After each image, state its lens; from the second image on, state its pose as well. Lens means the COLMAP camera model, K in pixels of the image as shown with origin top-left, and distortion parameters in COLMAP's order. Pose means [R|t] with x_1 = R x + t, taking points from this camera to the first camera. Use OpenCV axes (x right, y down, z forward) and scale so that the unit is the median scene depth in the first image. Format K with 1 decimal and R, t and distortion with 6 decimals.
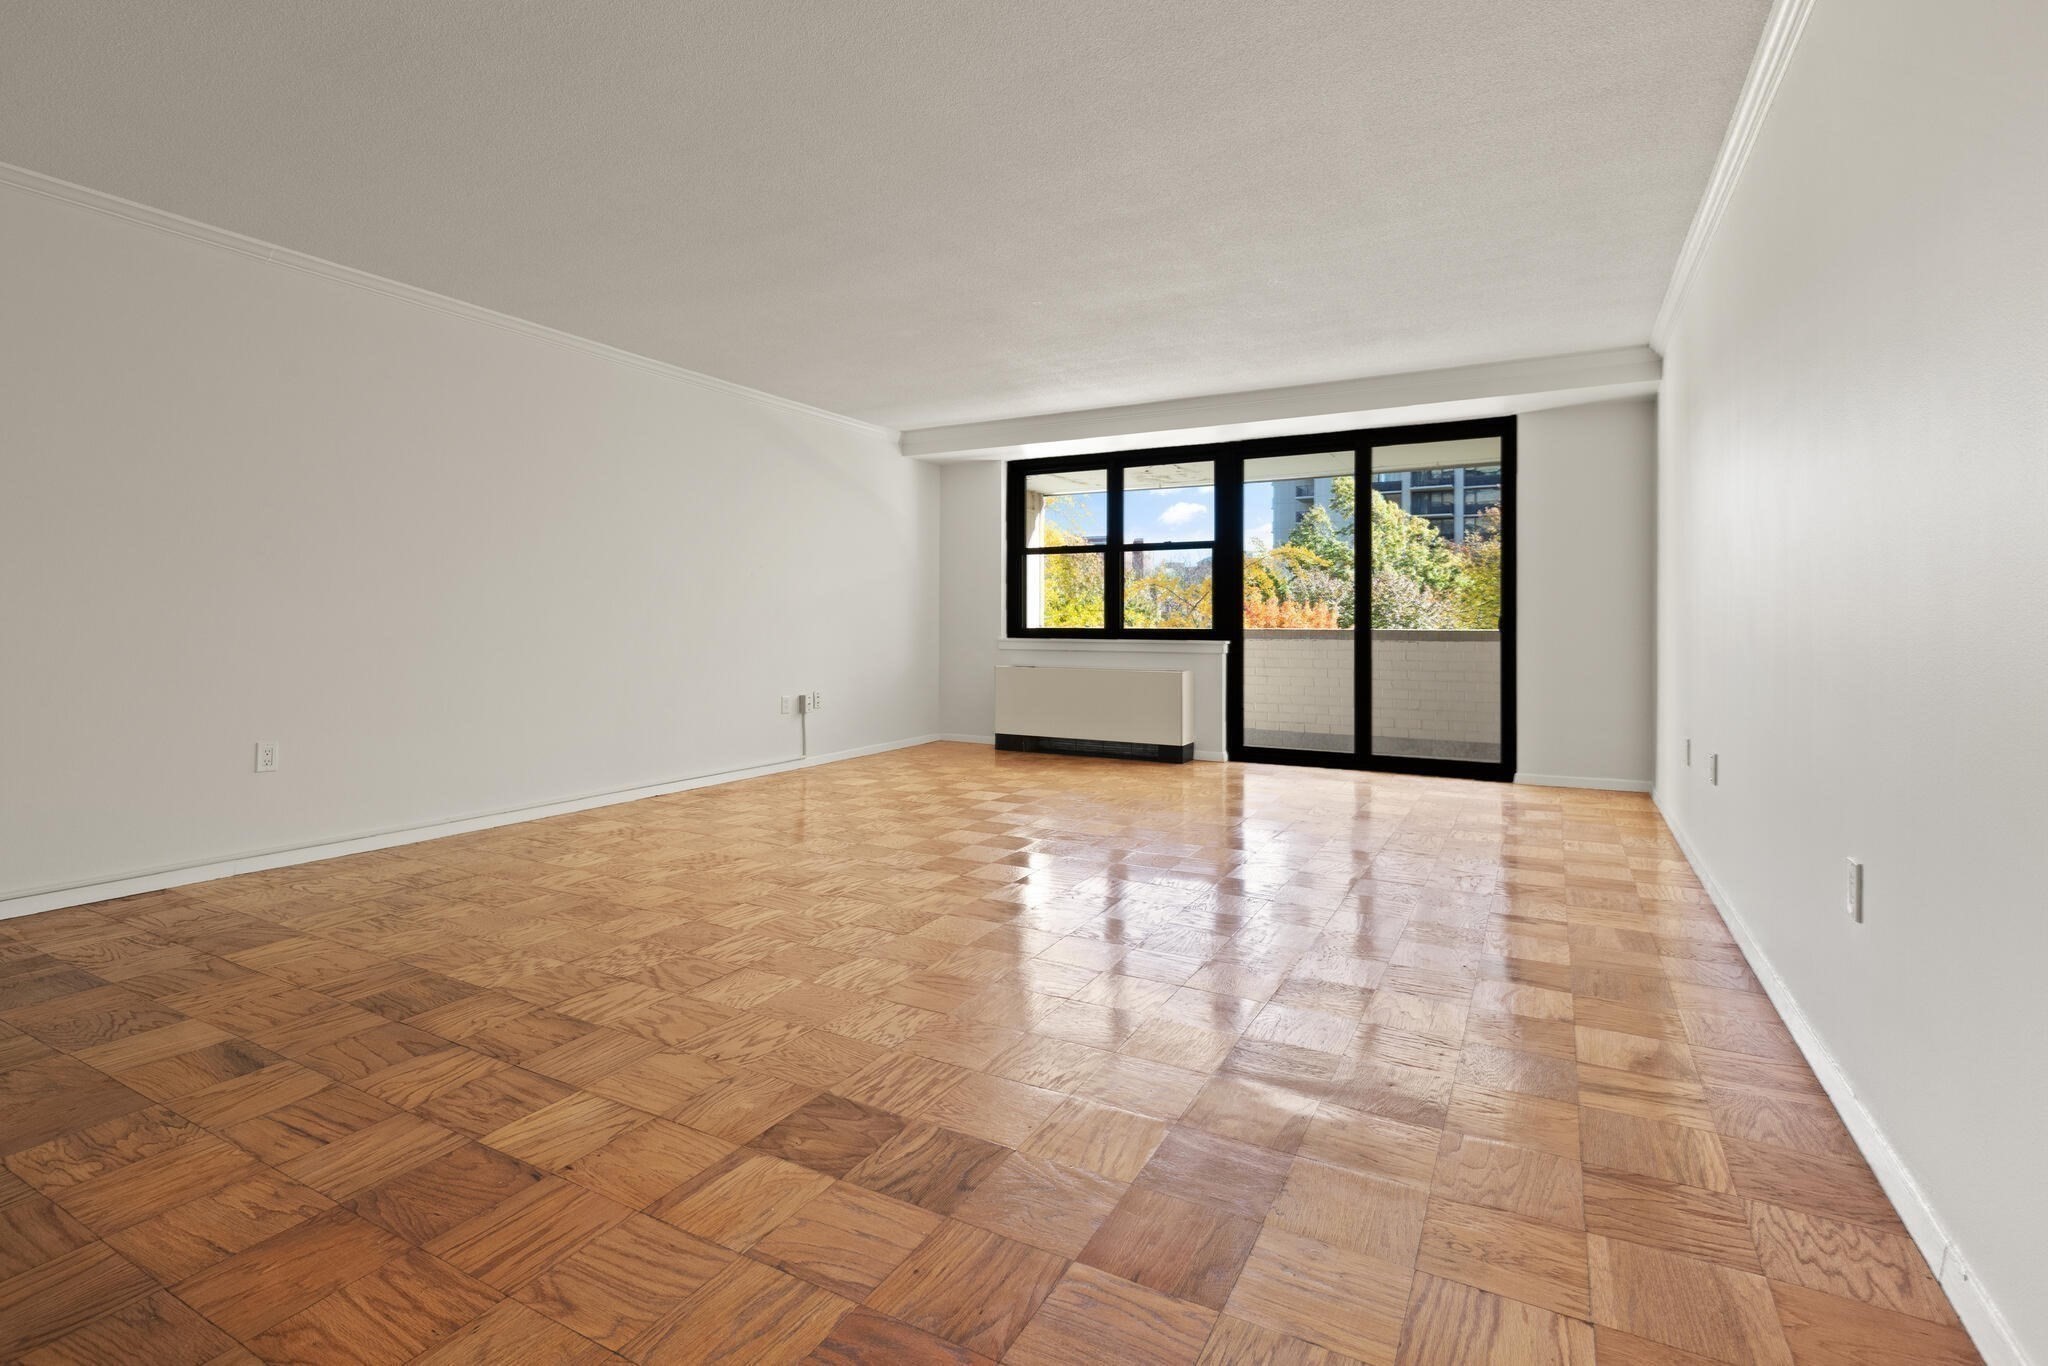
lens RADIAL K [[955.5, 0, 1018.1], [0, 955.5, 618.3], [0, 0, 1]] dist [0.003149, 0.000027]
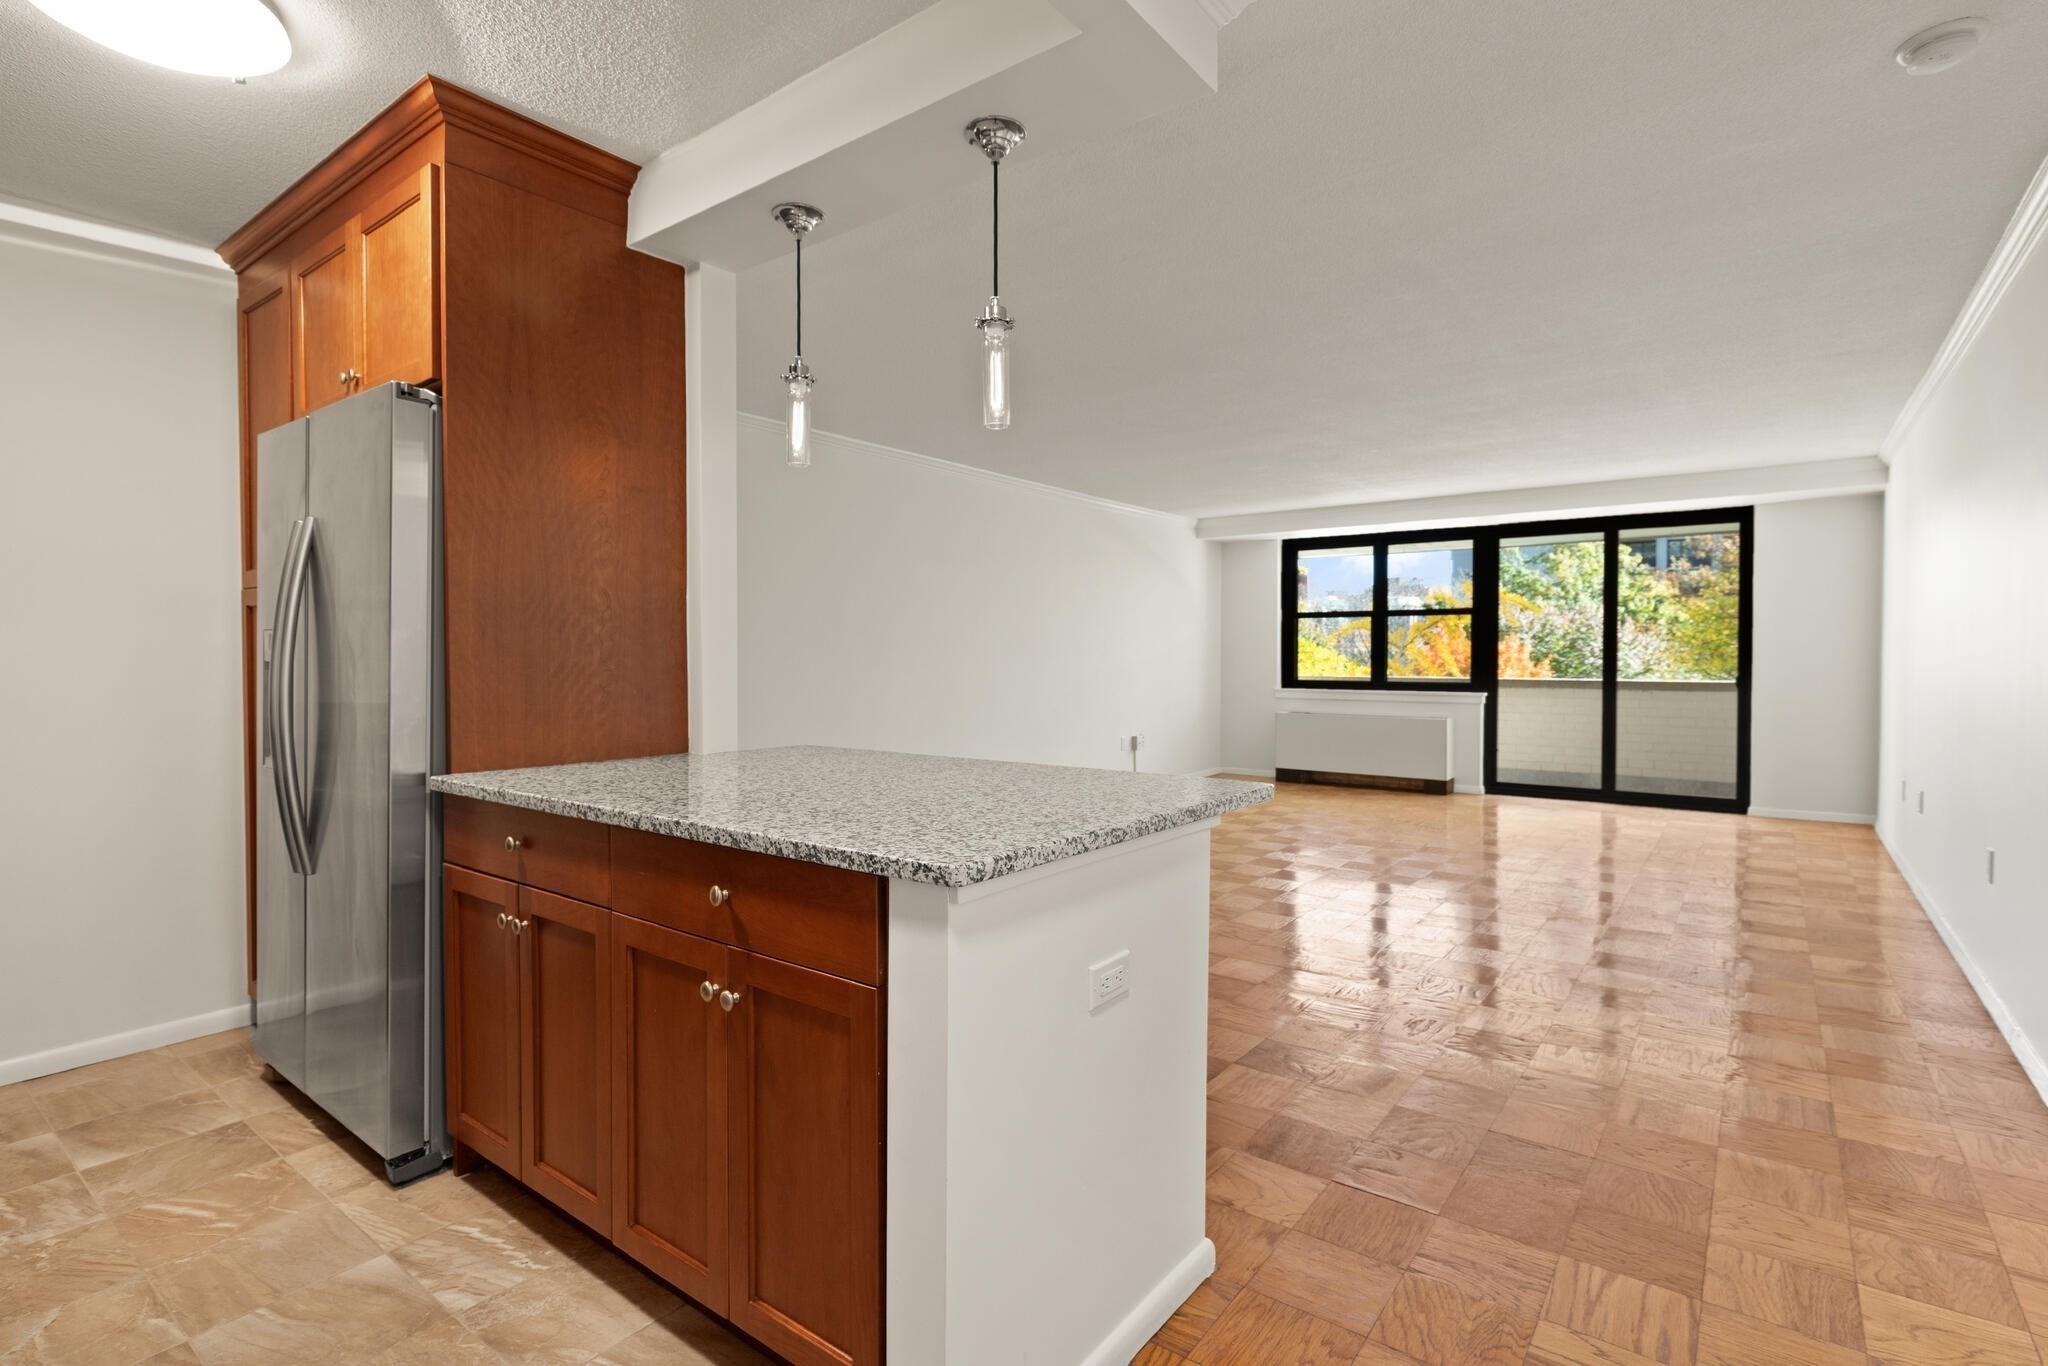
lens RADIAL K [[974.4, 0, 1034.1], [0, 974.4, 668.6], [0, 0, 1]] dist [-0.002320, 0.000651]
pose [[0.990587, -0.000887, -0.136879, -0.169012], [0.003728, 0.999783, 0.020503, -0.033288], [0.136831, -0.020820, 0.990376, -0.274081]]
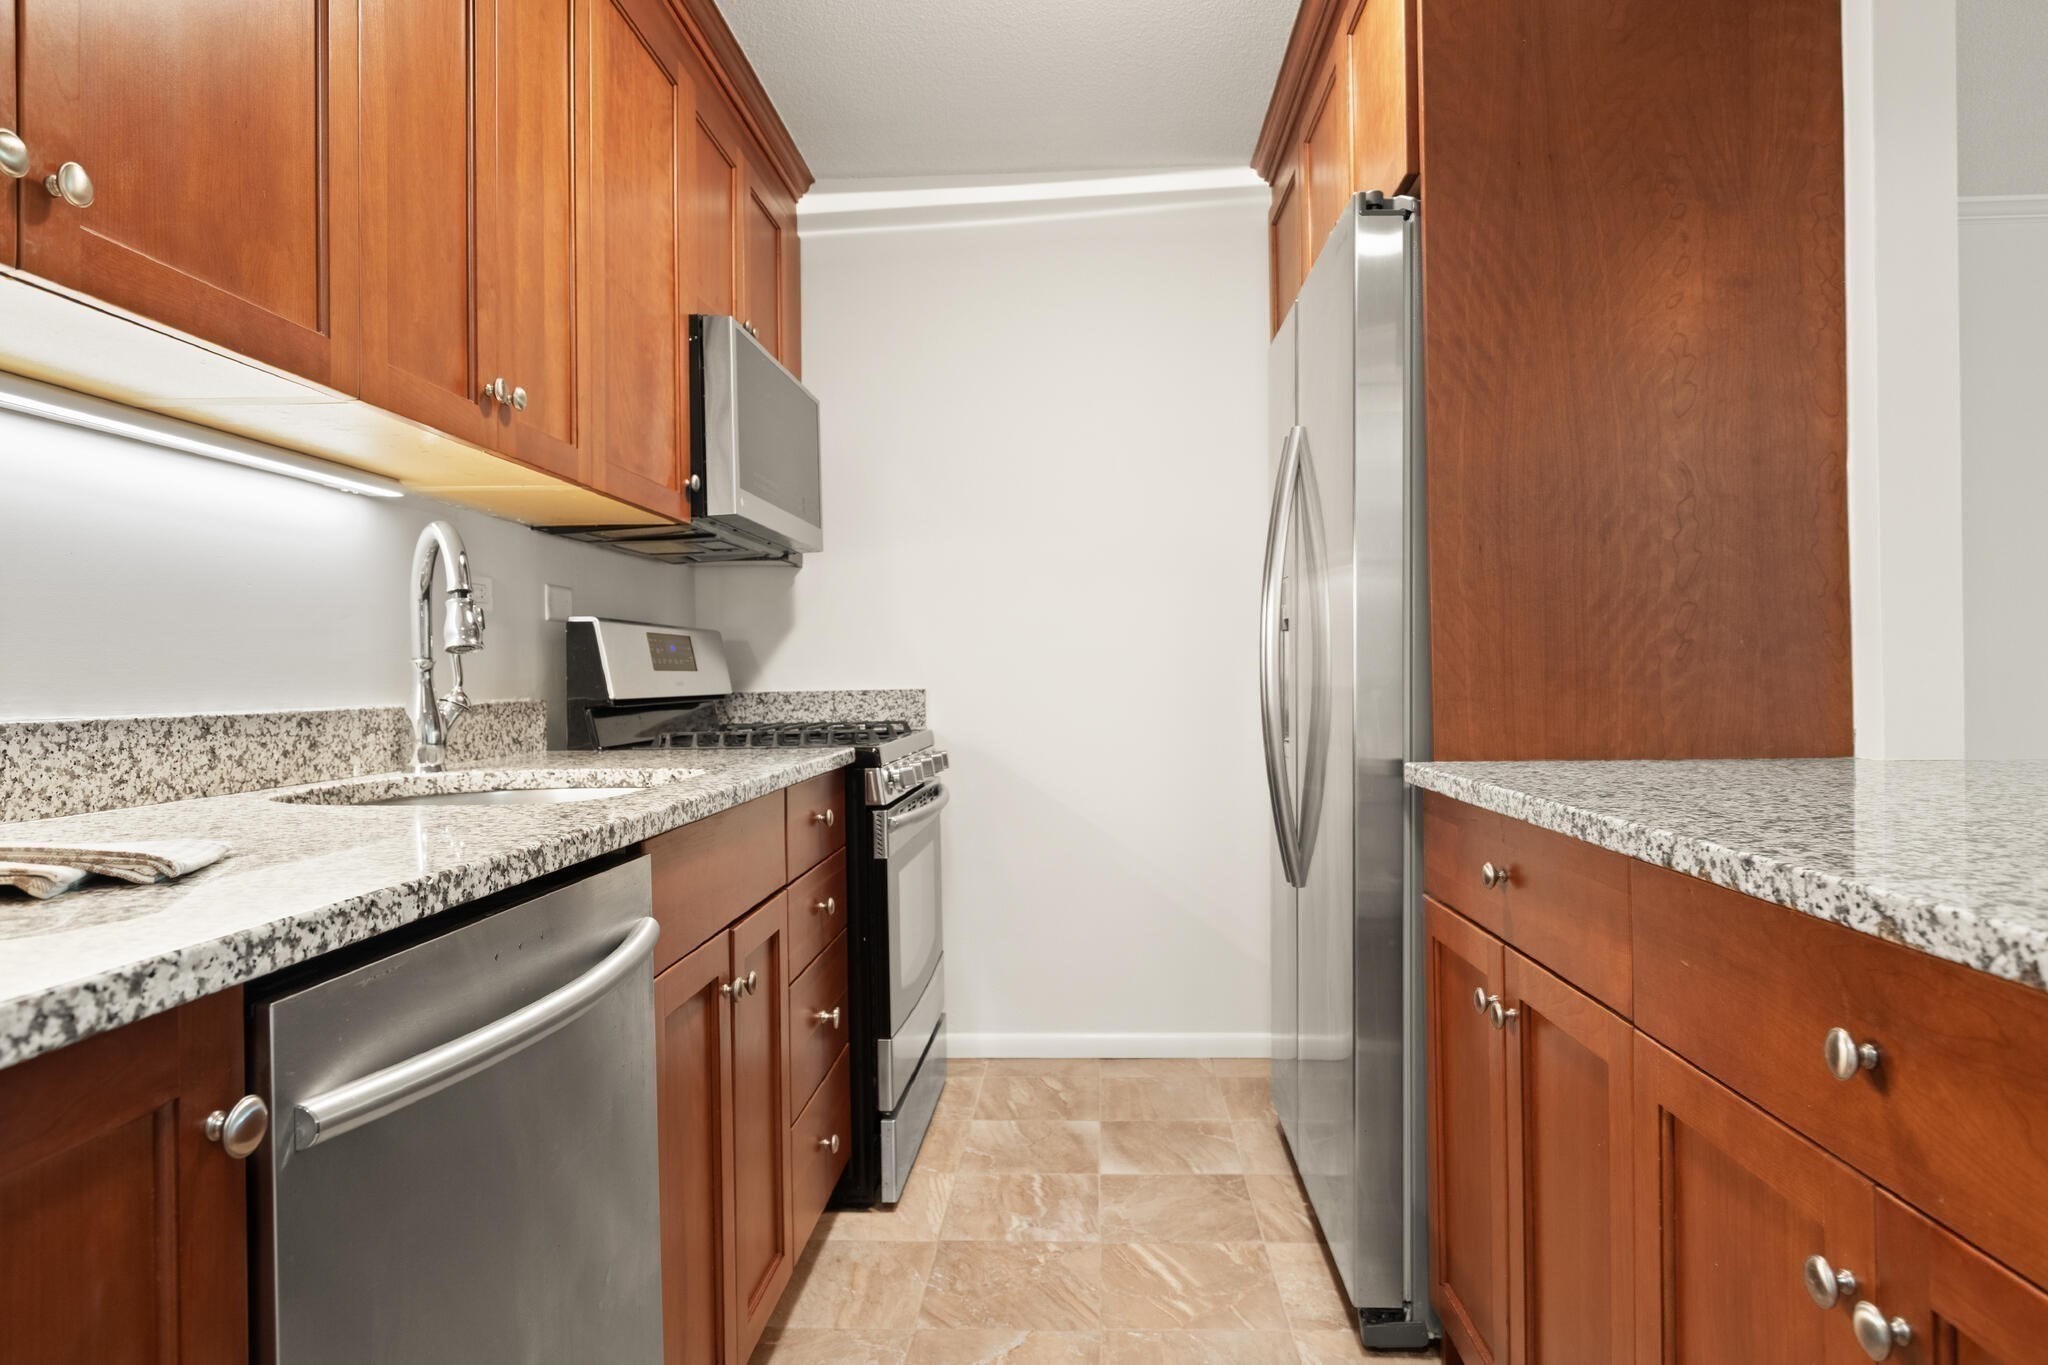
lens RADIAL K [[1203.7, 0, 1036.1], [0, 1203.7, 679.4], [0, 0, 1]] dist [-0.000751, -0.000380]
pose [[0.440960, -0.008434, -0.897487, -0.205482], [0.020182, 0.999796, 0.000521, -0.012493], [0.897300, -0.018343, 0.441040, -0.177220]]
